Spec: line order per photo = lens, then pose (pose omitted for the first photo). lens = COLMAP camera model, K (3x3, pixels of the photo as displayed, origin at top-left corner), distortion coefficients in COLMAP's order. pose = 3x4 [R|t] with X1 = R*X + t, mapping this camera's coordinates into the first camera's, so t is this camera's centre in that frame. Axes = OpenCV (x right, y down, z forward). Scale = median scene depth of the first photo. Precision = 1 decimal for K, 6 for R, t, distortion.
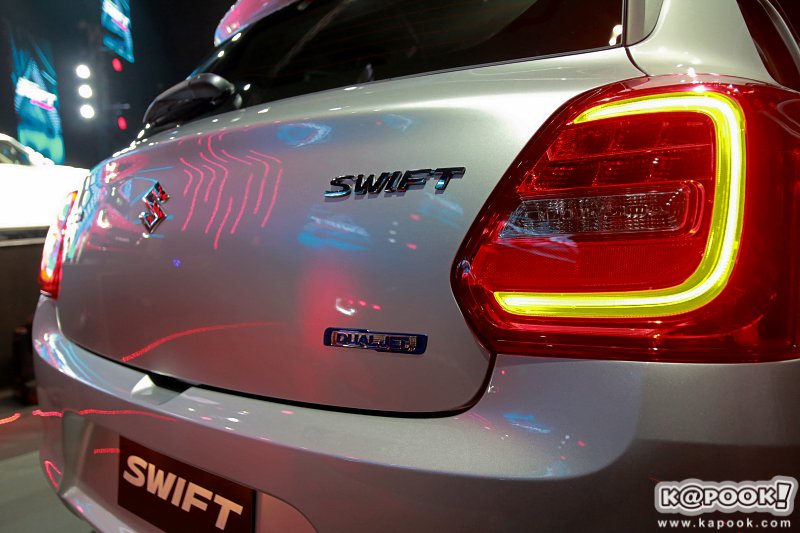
lens RADIAL K [[620.2, 0, 393.9], [0, 620.2, 284.7], [0, 0, 1]] dist [-0.127922, 0.112292]
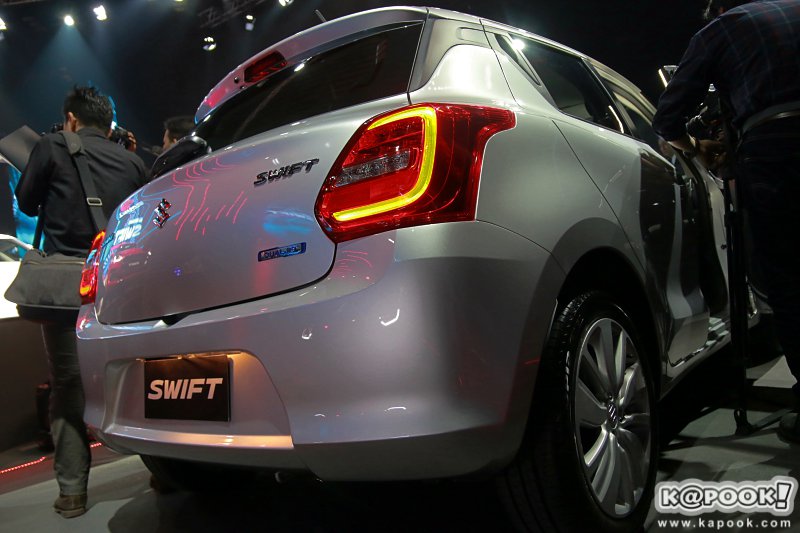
lens RADIAL K [[620.2, 0, 393.9], [0, 620.2, 284.7], [0, 0, 1]] dist [-0.127922, 0.112292]
pose [[0.995674, -0.092301, 0.010627, 0.267337], [0.092907, 0.988093, -0.122641, 0.431706], [0.000819, 0.123098, 0.992394, -0.832414]]
